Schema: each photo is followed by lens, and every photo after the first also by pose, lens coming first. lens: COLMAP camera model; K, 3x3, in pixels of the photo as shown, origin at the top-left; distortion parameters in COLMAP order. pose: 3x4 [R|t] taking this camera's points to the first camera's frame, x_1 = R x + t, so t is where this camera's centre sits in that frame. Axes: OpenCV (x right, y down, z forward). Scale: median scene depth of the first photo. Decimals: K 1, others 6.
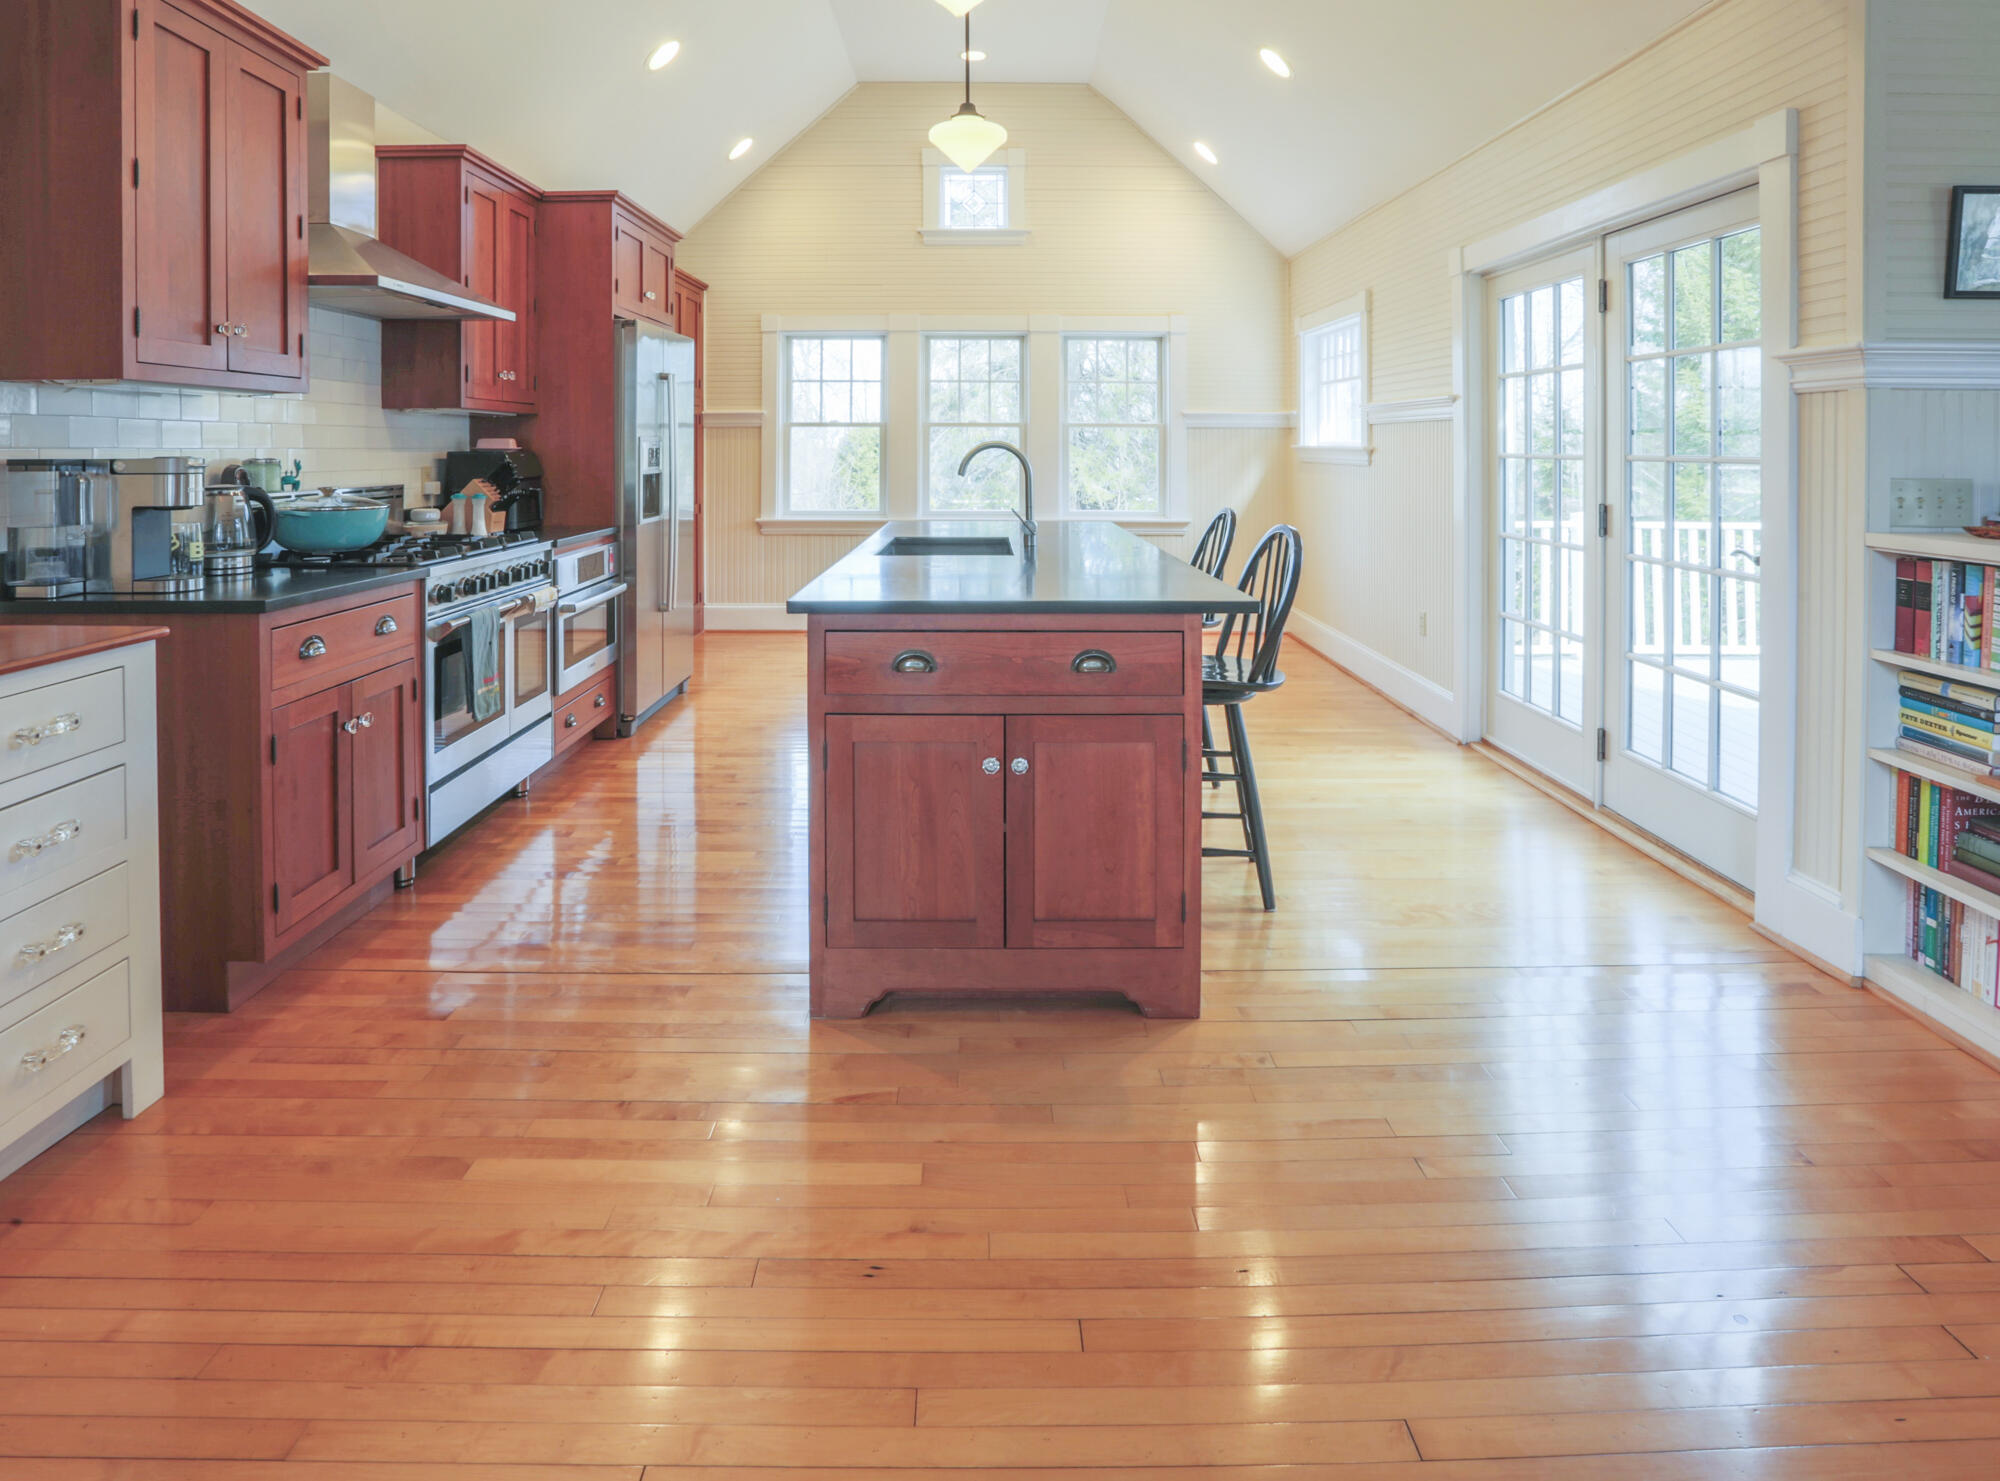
lens RADIAL K [[991.8, 0, 1000.0], [0, 991.8, 740.5], [0, 0, 1]] dist [-0.016410, 0.001434]
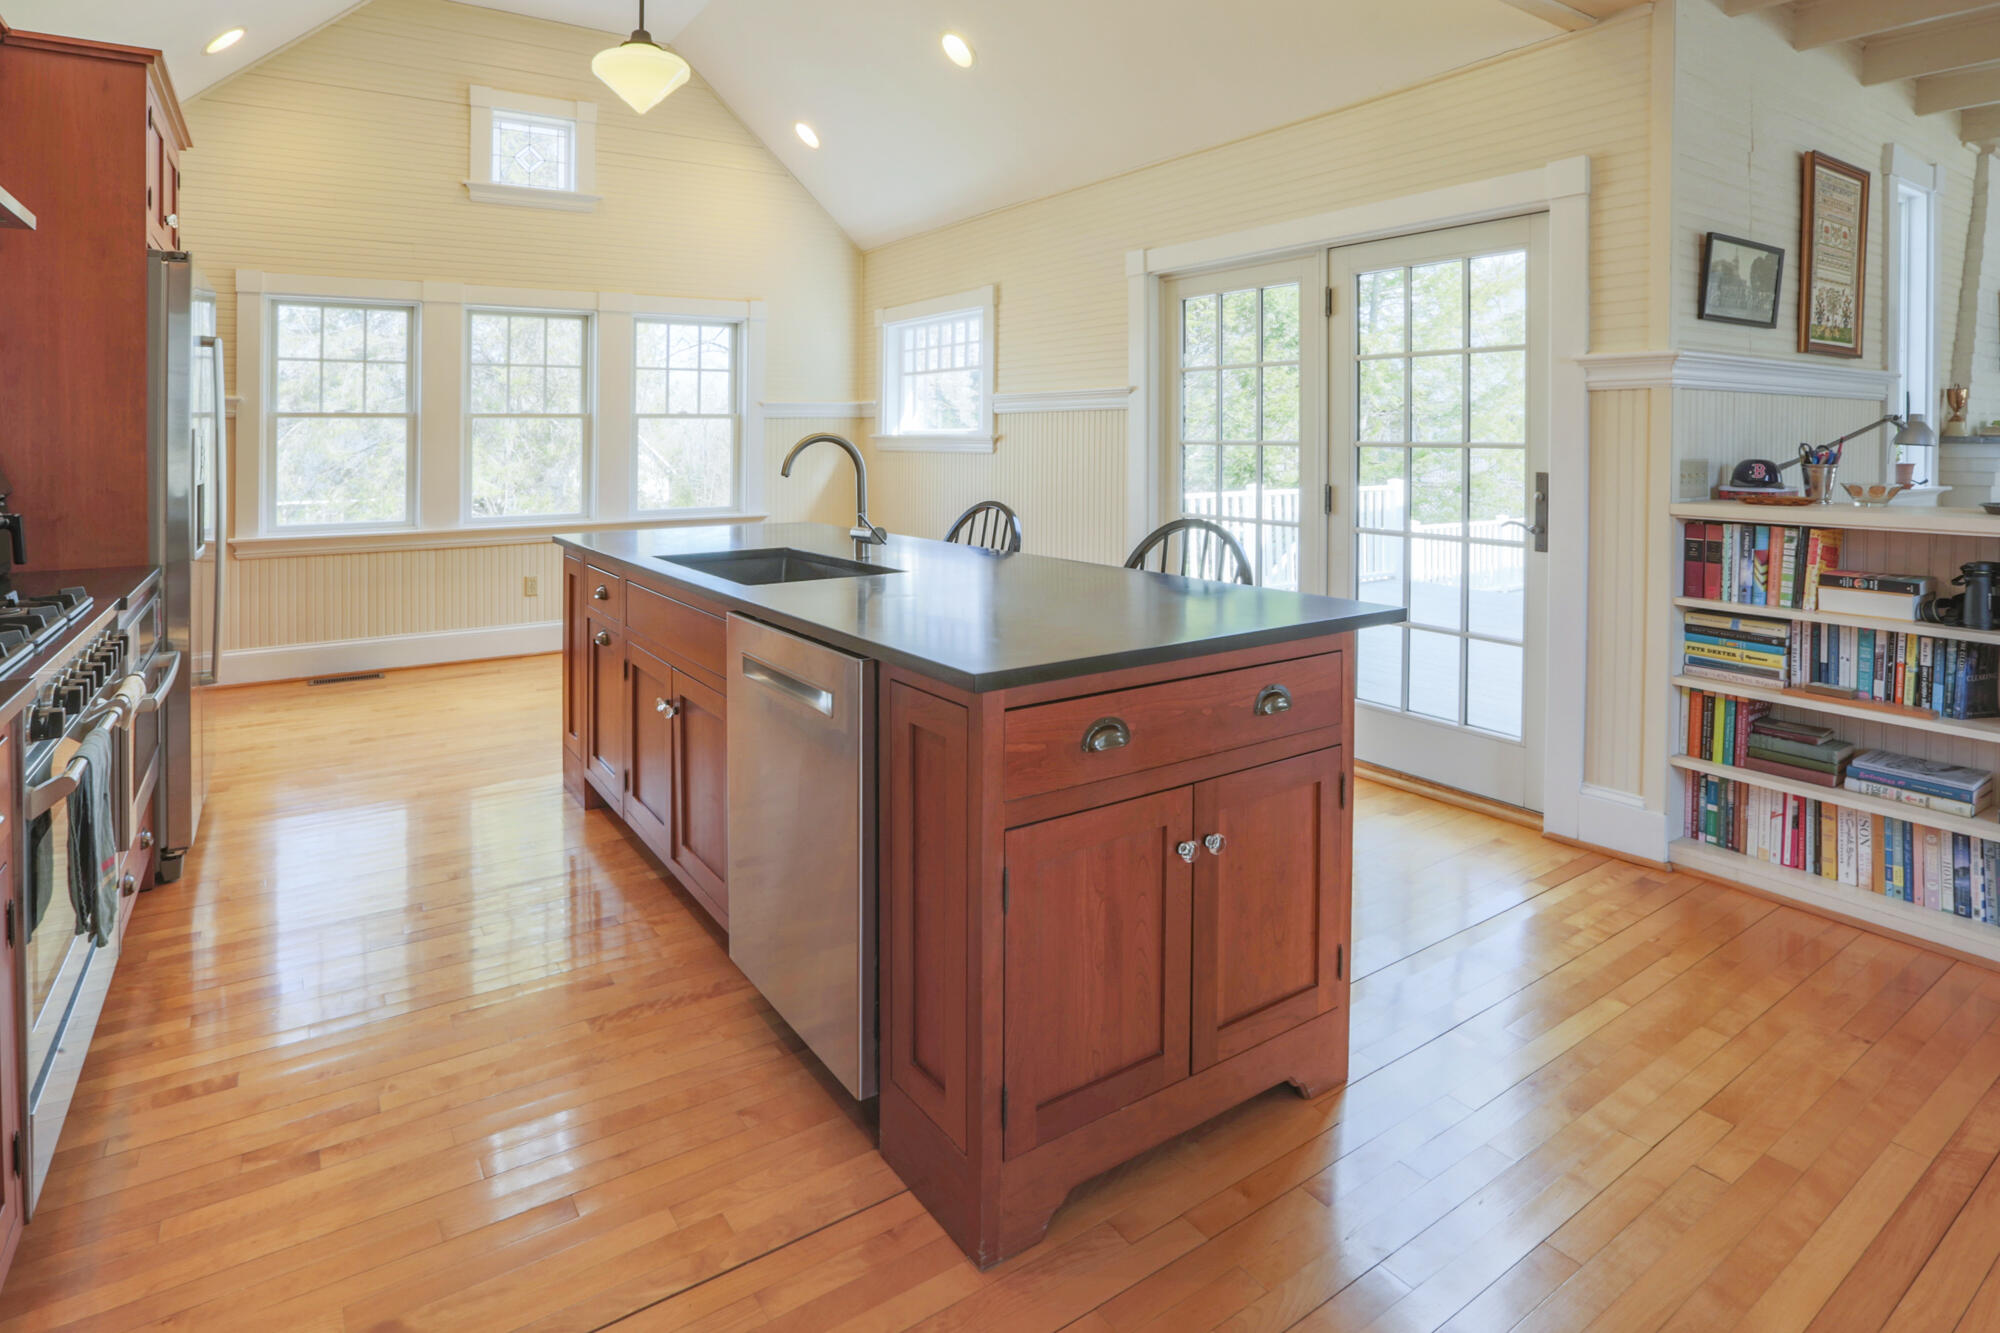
lens RADIAL K [[997.4, 0, 1000.0], [0, 997.4, 666.5], [0, 0, 1]] dist [-0.042094, 0.019365]
pose [[0.859052, -0.122680, 0.496969, -0.435844], [0.152503, 0.988107, -0.019692, -0.107636], [-0.488643, 0.092706, 0.867545, 0.341838]]
